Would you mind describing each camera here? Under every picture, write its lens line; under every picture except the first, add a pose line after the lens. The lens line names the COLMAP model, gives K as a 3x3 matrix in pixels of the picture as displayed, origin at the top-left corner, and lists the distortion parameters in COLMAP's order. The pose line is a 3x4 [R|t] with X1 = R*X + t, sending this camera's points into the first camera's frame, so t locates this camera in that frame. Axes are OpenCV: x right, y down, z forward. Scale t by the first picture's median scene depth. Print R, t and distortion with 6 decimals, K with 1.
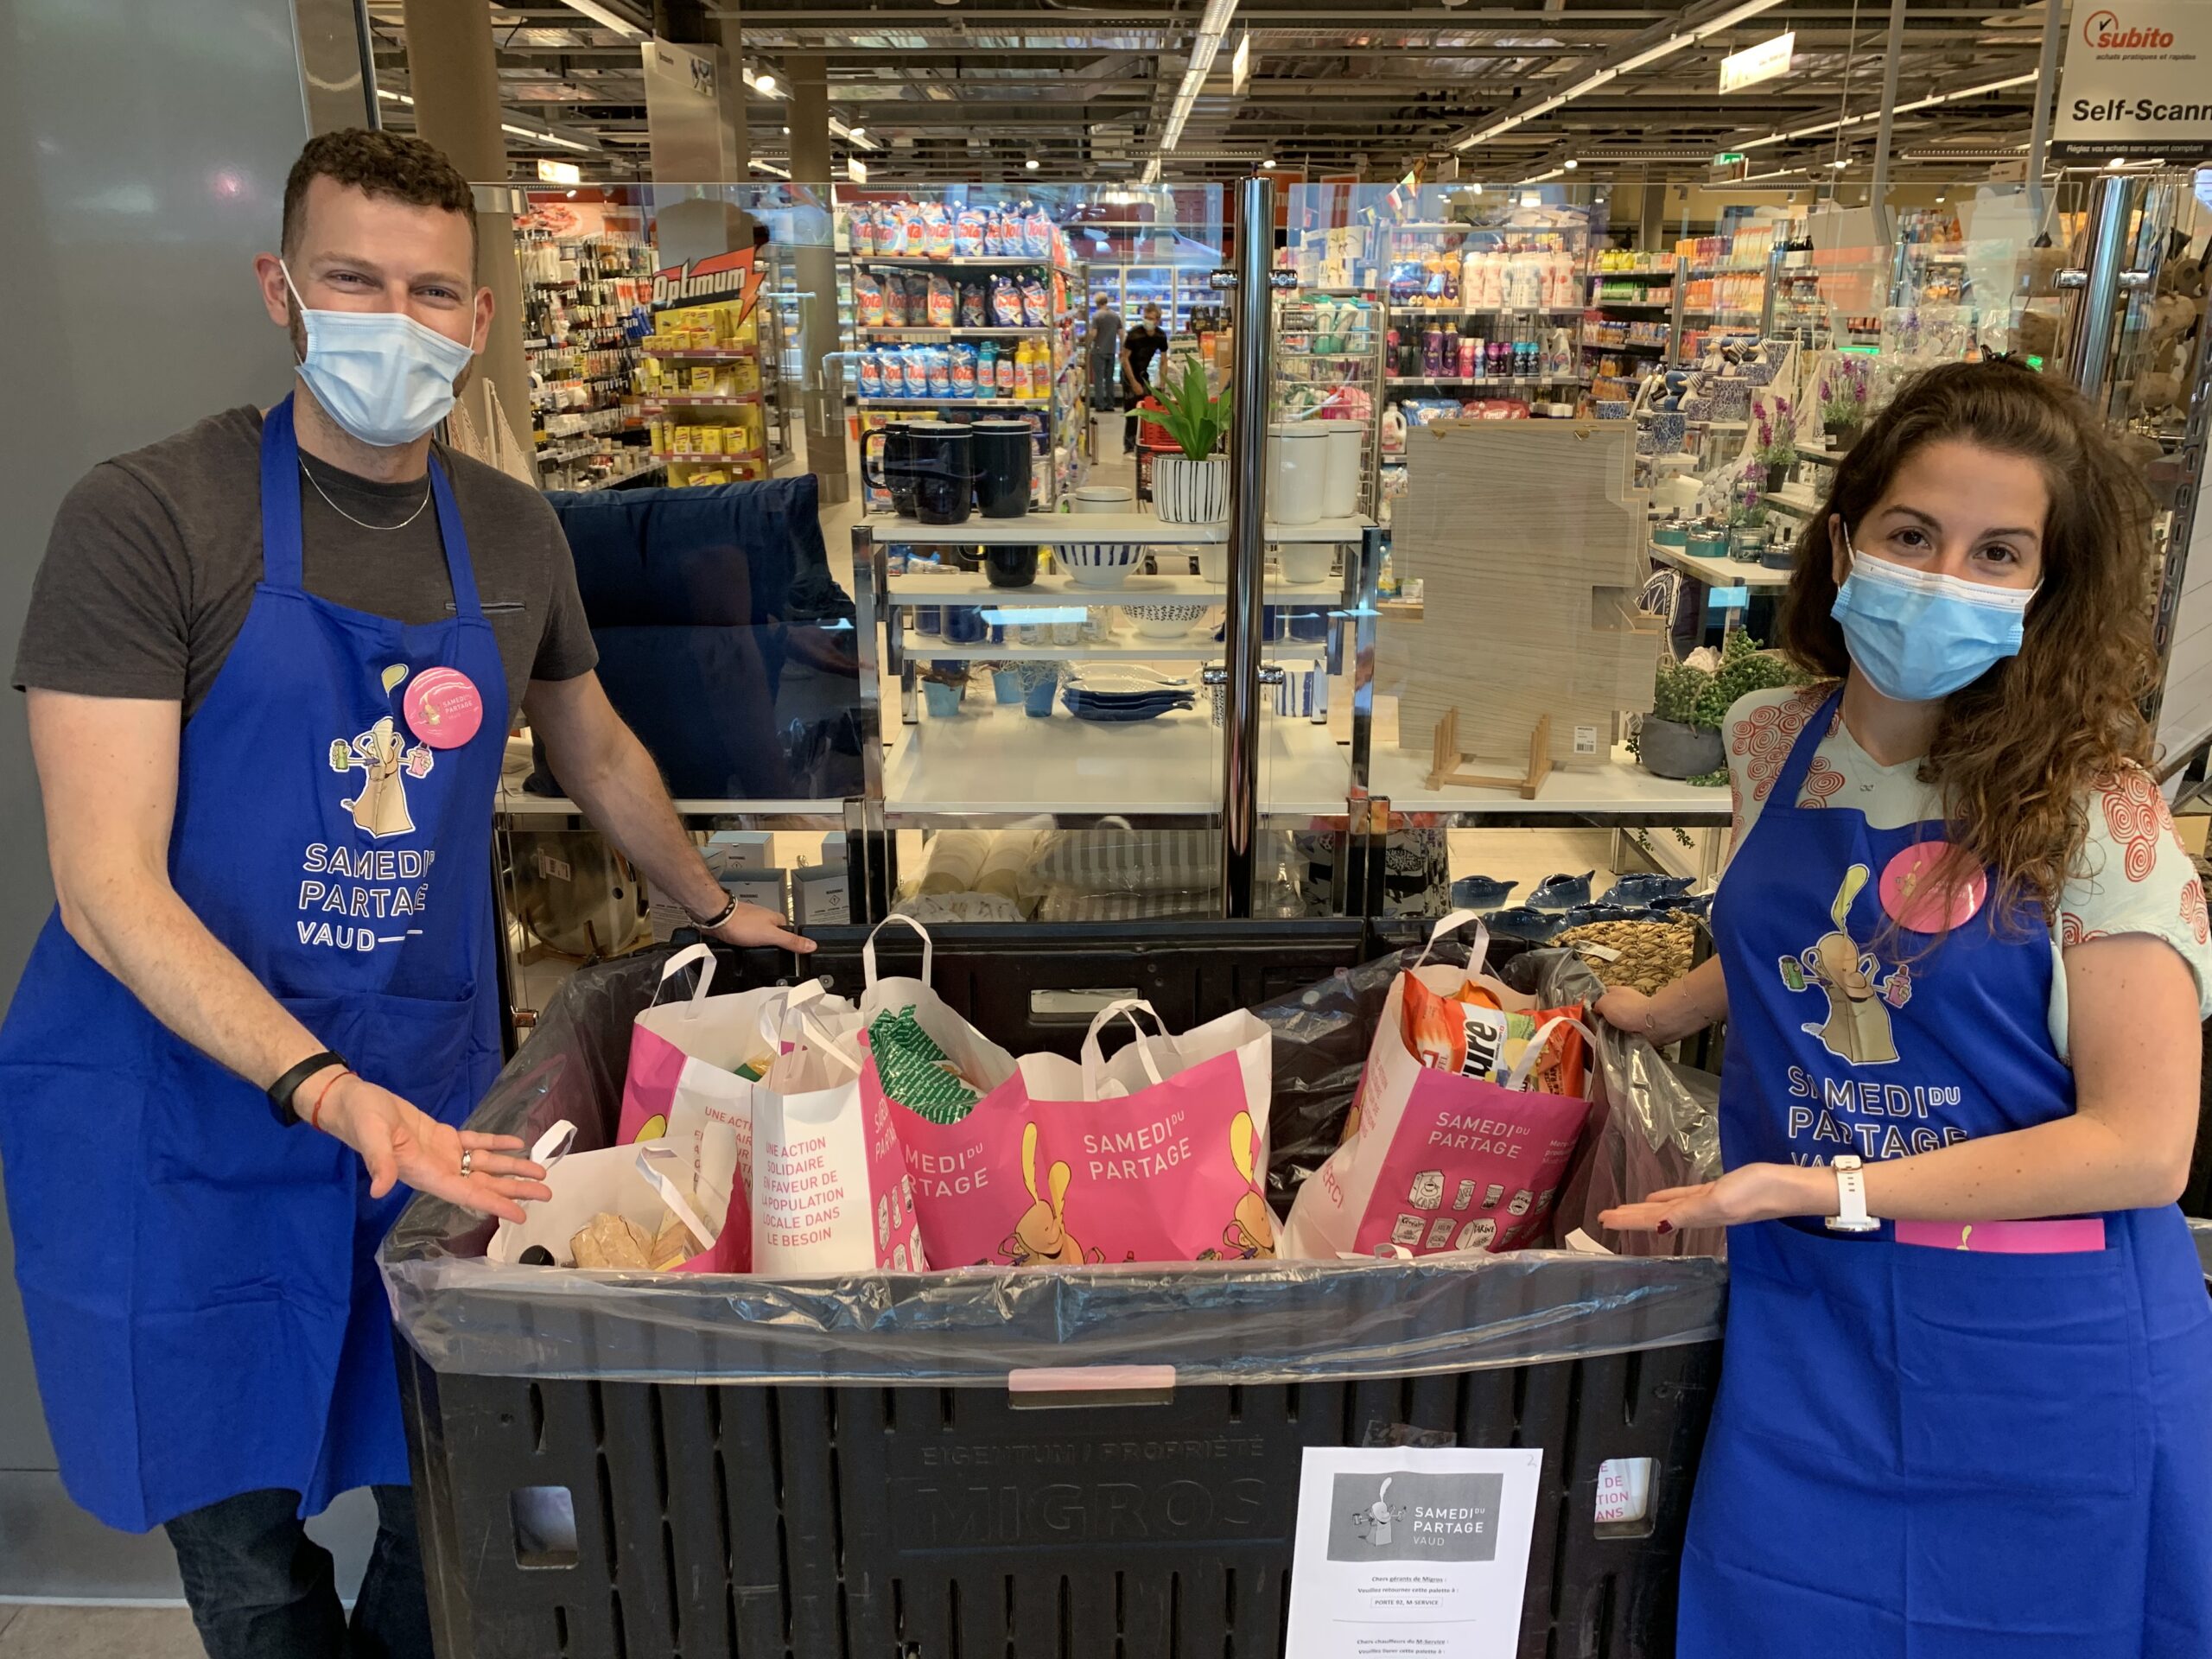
lens RADIAL K [[1752.1, 0, 1096.4], [0, 1752.1, 826.1], [0, 0, 1]] dist [0.008610, -0.019324]
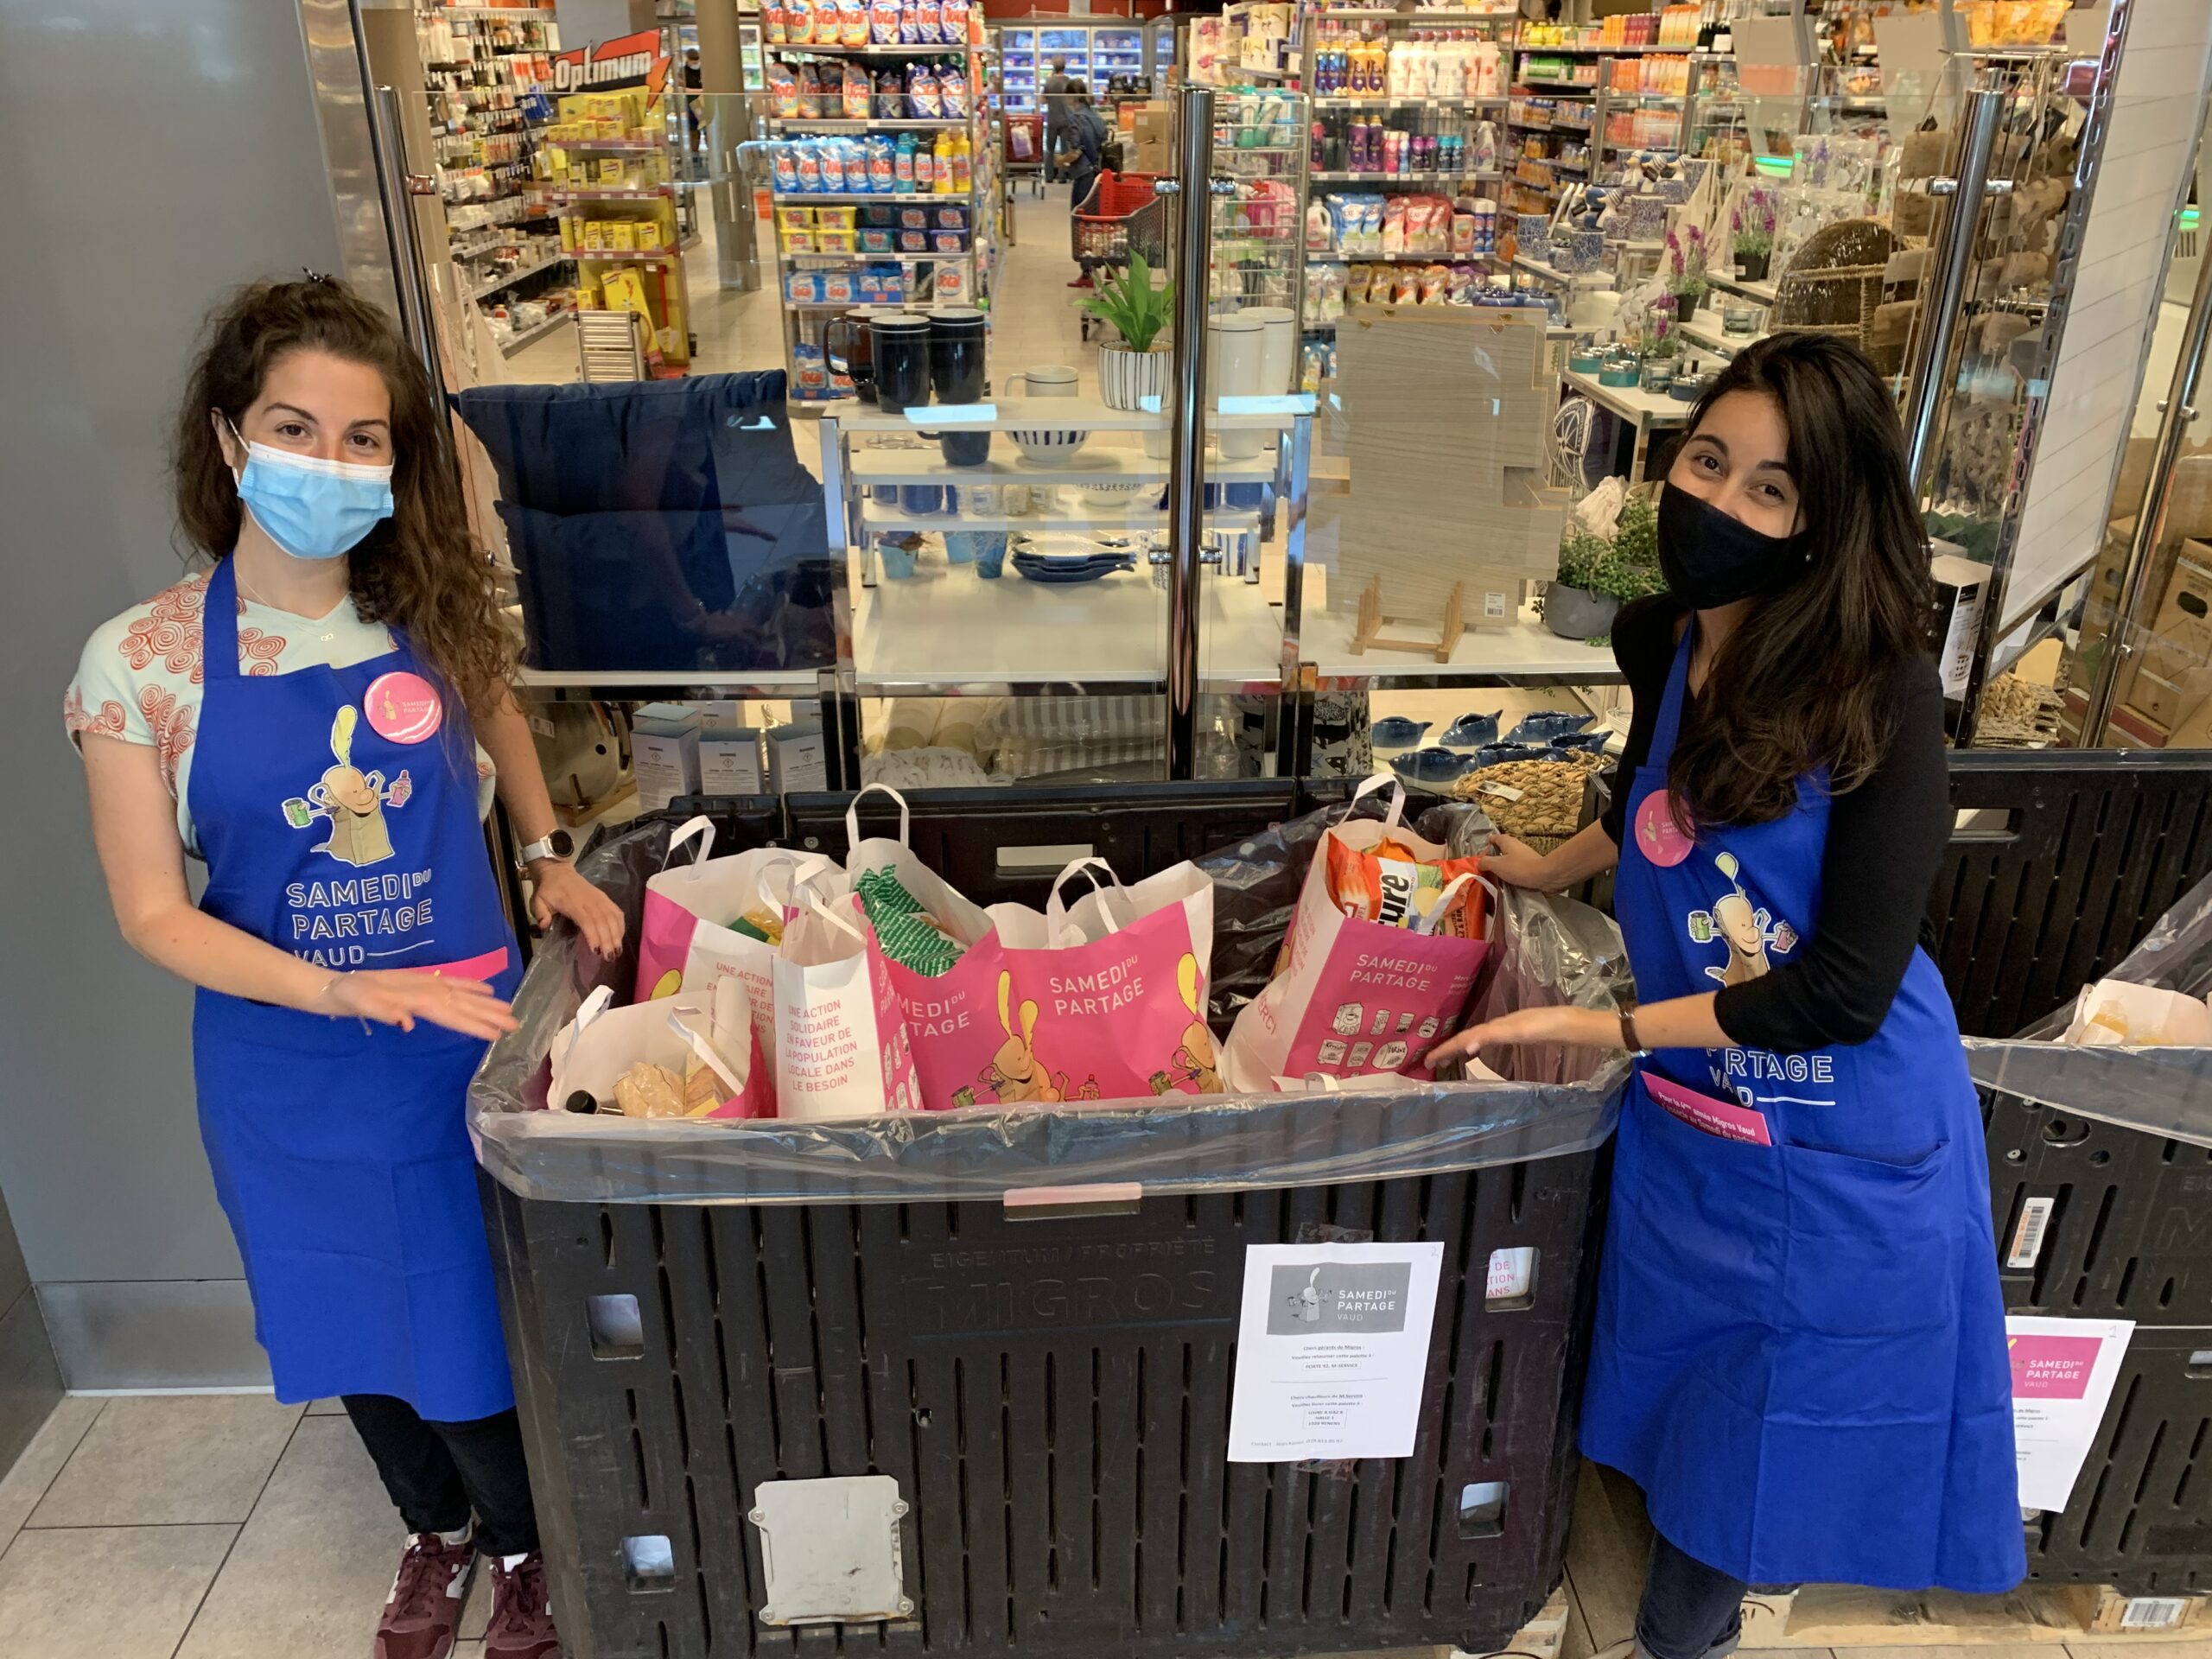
lens RADIAL K [[1752.1, 0, 1086.4], [0, 1752.1, 838.7], [0, 0, 1]] dist [0.008610, -0.019324]
pose [[0.999112, -0.017156, 0.038481, -0.018423], [0.011969, 0.991287, 0.131178, -0.044617], [-0.040396, -0.130601, 0.990612, -0.082690]]
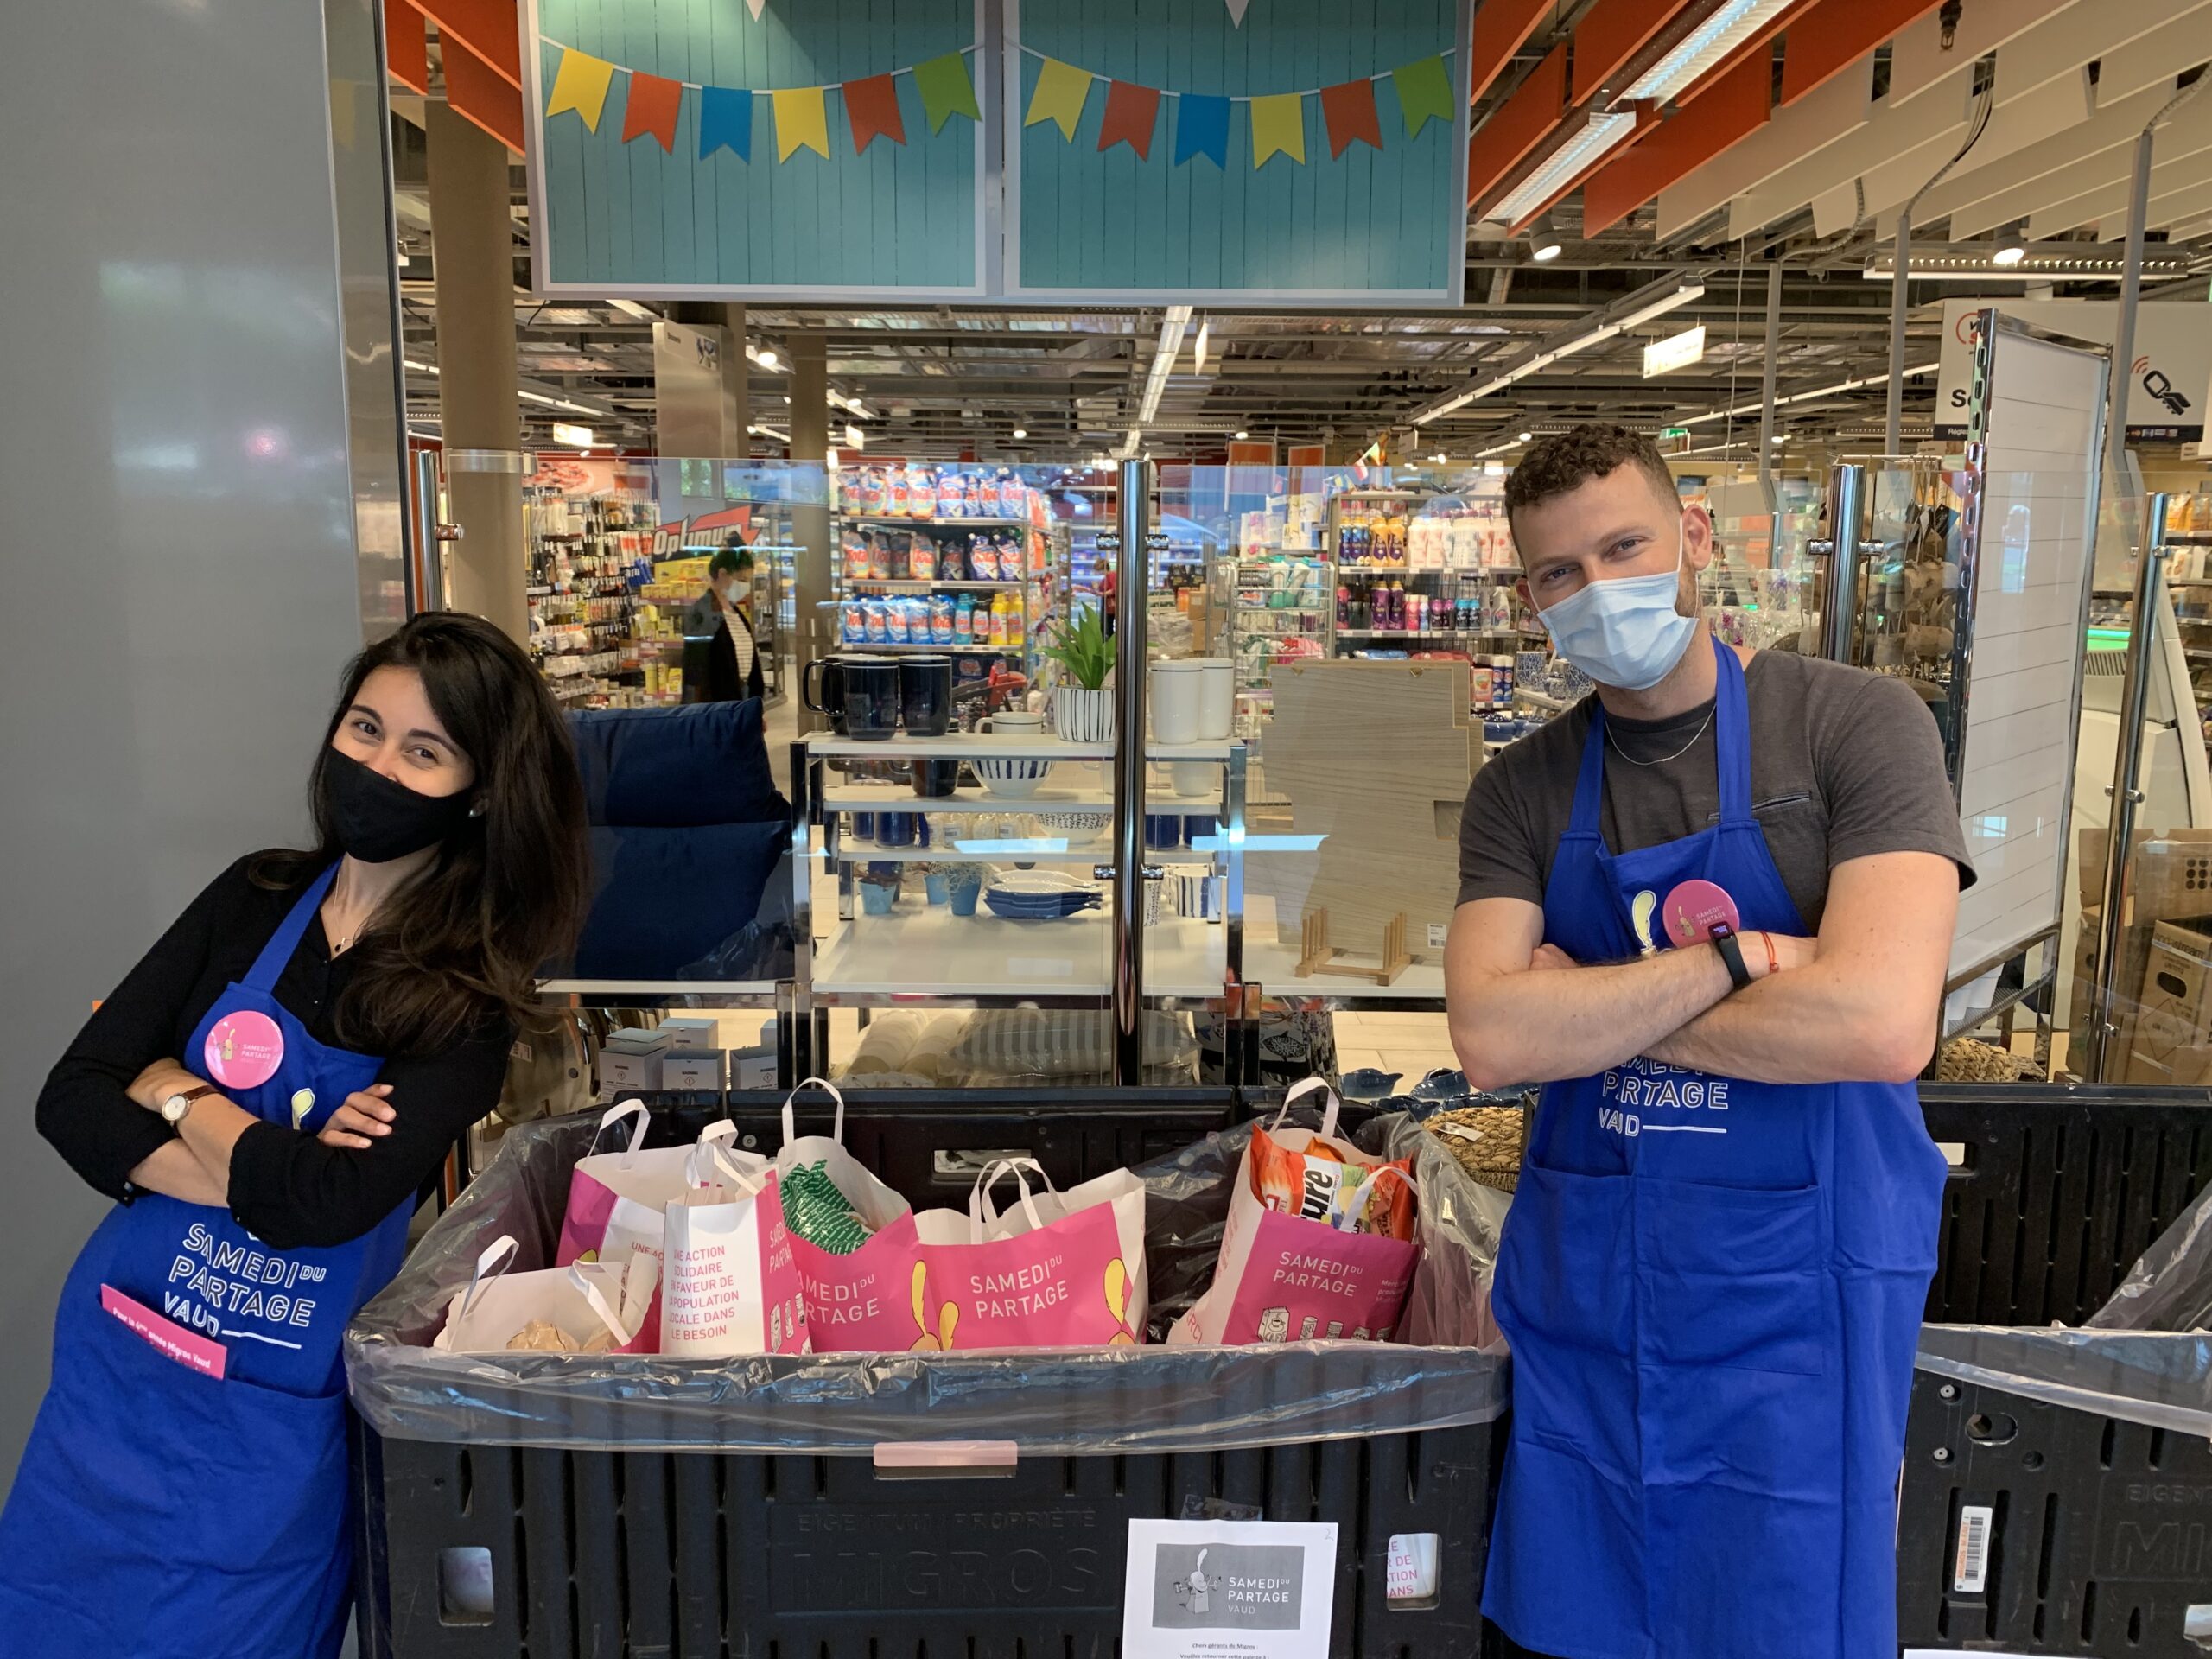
lens RADIAL K [[1752.1, 0, 1090.2], [0, 1752.1, 808.5], [0, 0, 1]] dist [0.008610, -0.019324]
pose [[0.999948, 0.010129, 0.001509, 0.045903], [-0.009793, 0.988881, -0.148389, 0.034207], [-0.002995, 0.148367, 0.988928, -0.111747]]
